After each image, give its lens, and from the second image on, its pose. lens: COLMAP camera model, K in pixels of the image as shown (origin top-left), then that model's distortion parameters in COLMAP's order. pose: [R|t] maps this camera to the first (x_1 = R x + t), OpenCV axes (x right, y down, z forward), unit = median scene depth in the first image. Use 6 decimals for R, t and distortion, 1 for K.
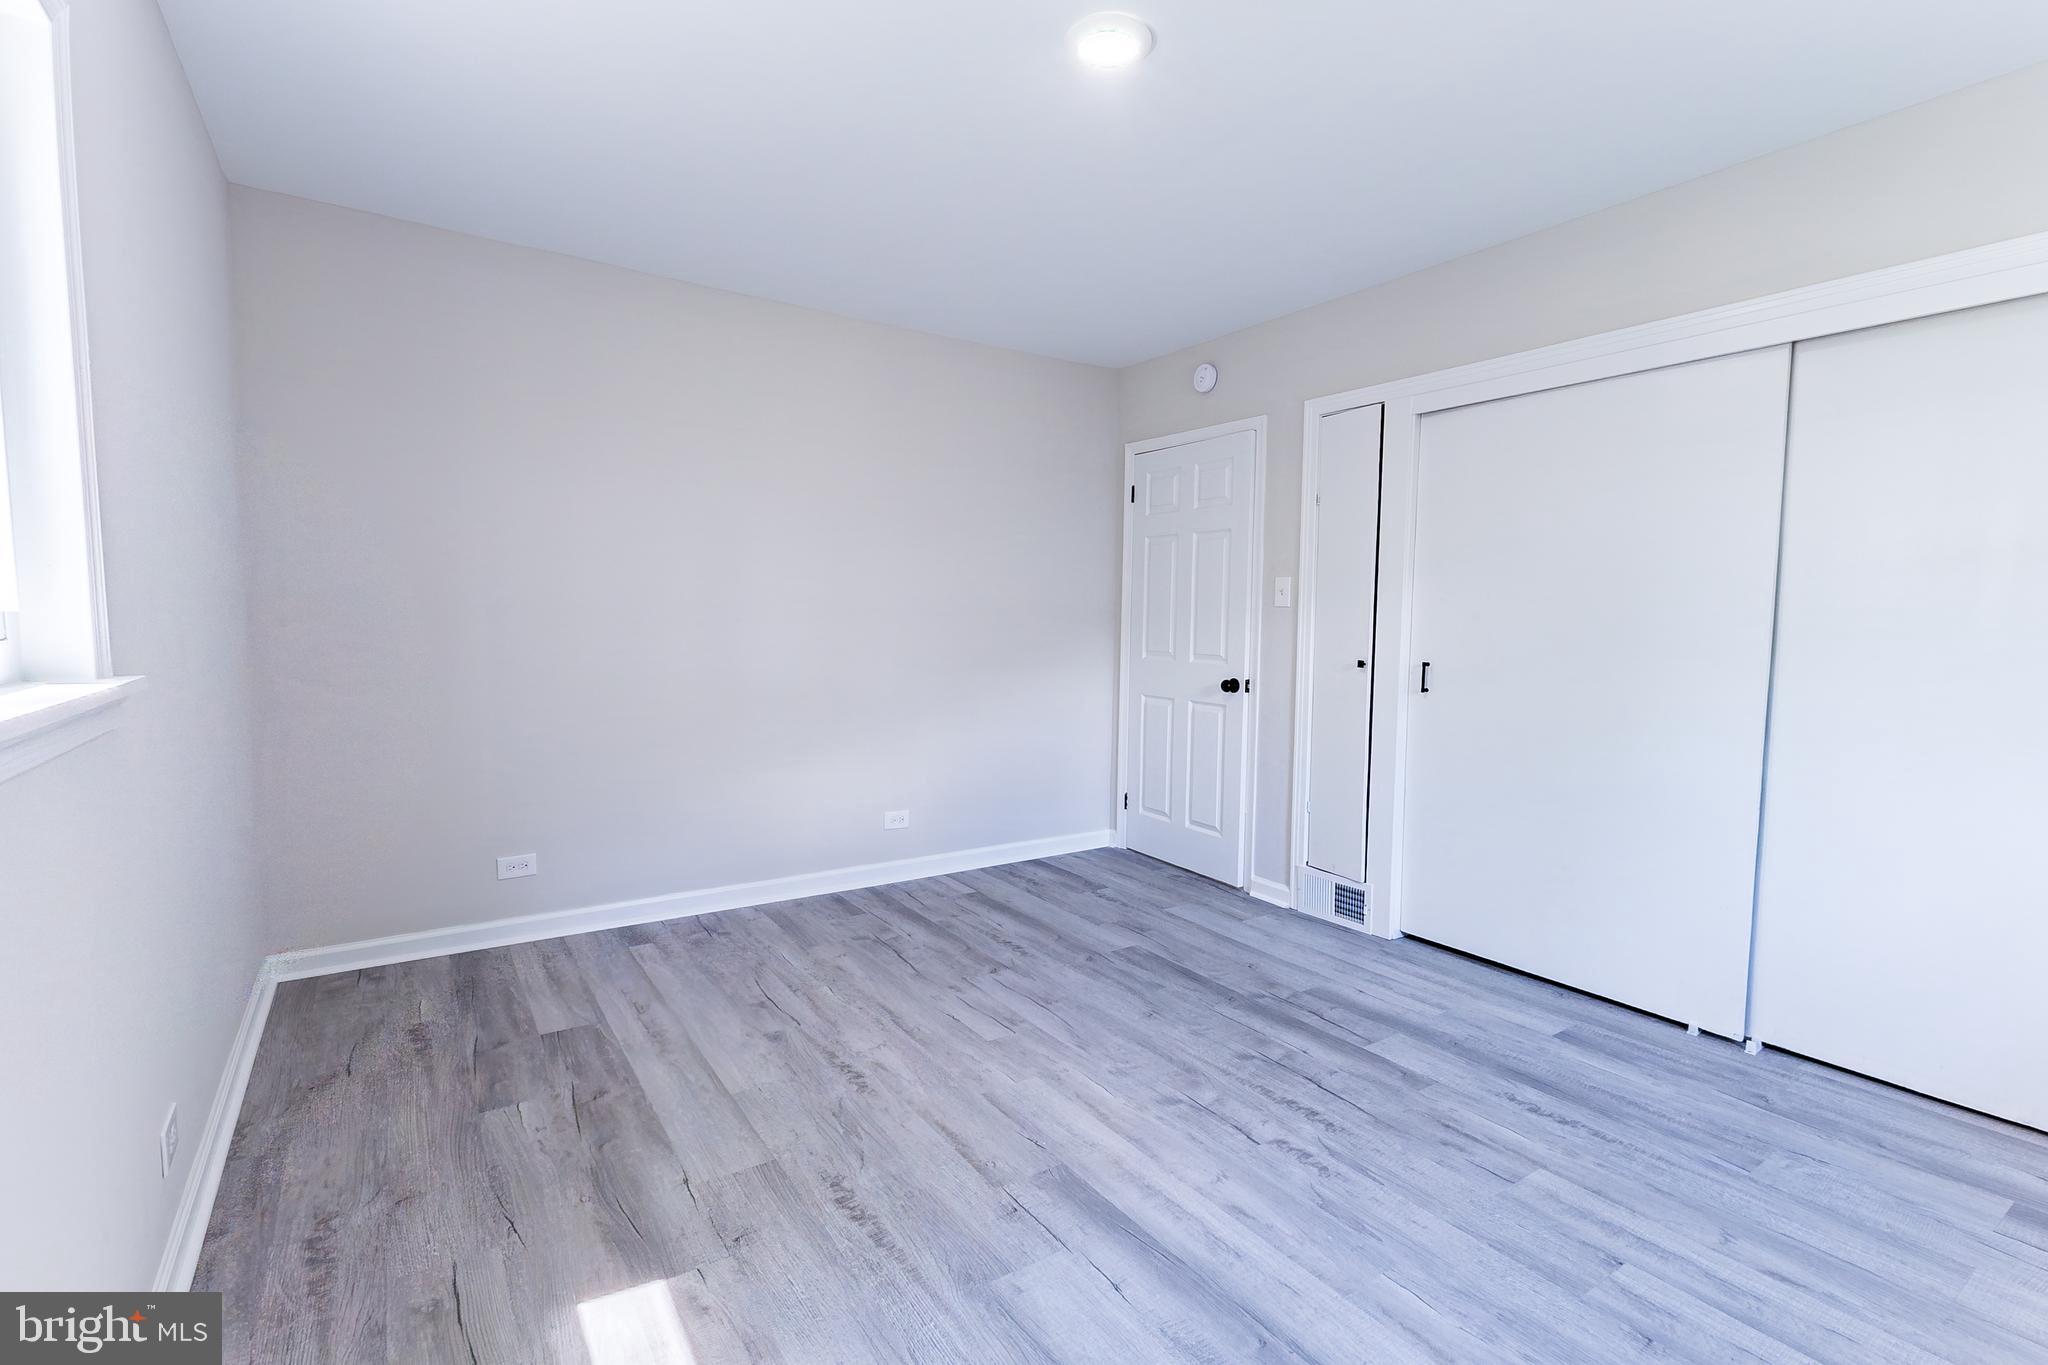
lens RADIAL K [[929.1, 0, 1021.9], [0, 929.1, 677.8], [0, 0, 1]] dist [0.019723, -0.005729]
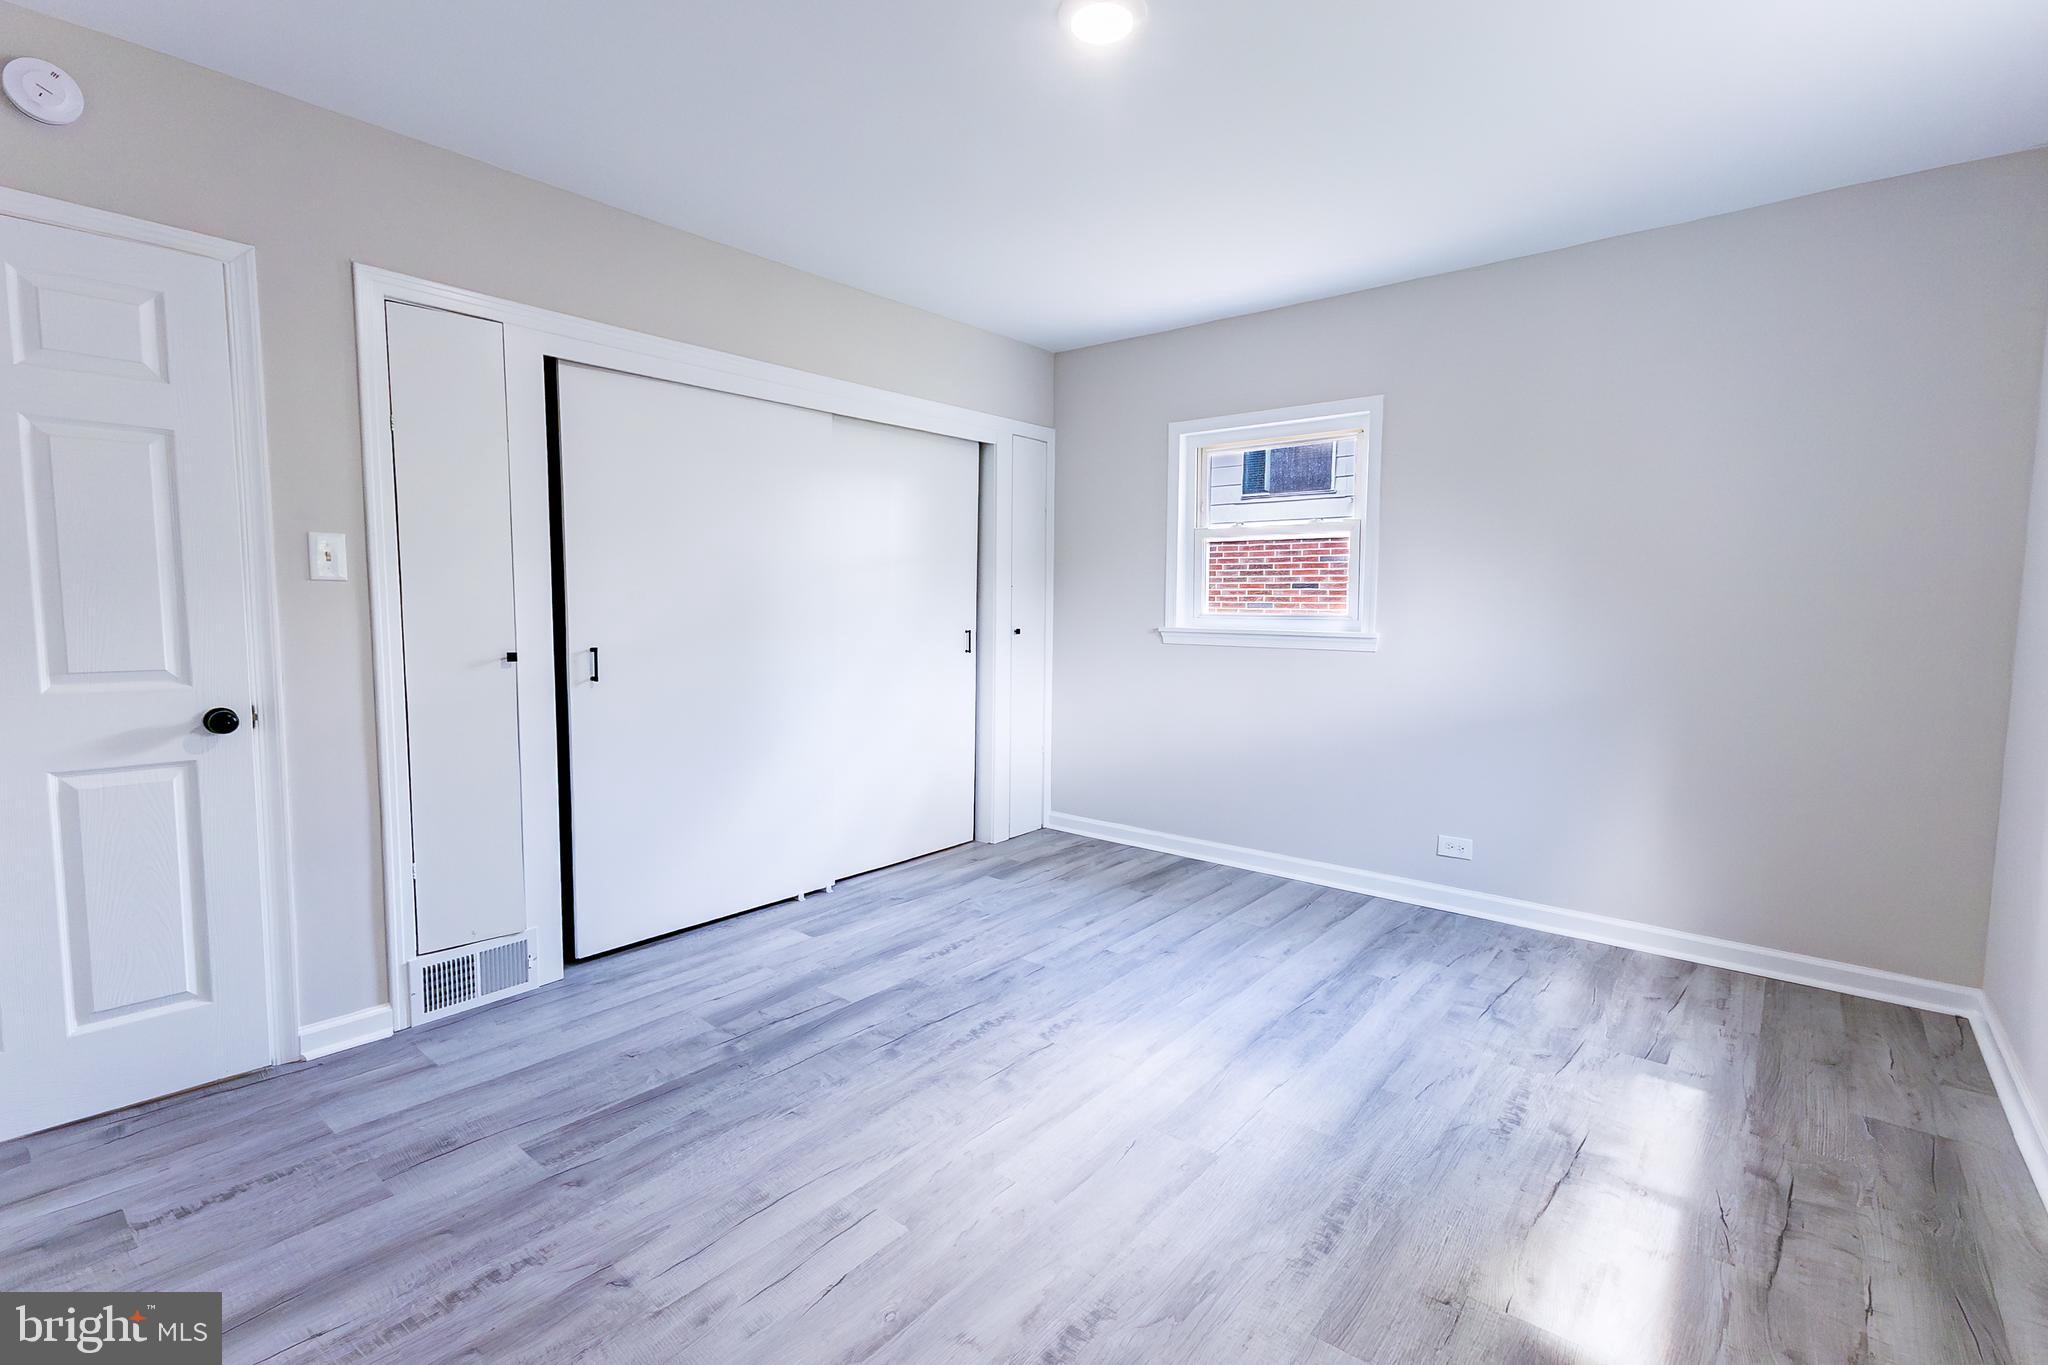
lens RADIAL K [[929.1, 0, 1021.9], [0, 929.1, 677.8], [0, 0, 1]] dist [0.019723, -0.005729]
pose [[-0.279233, -0.091540, 0.955850, -0.591645], [0.055929, 0.992205, 0.111360, -0.071422], [-0.958593, 0.084556, -0.271937, 0.939685]]
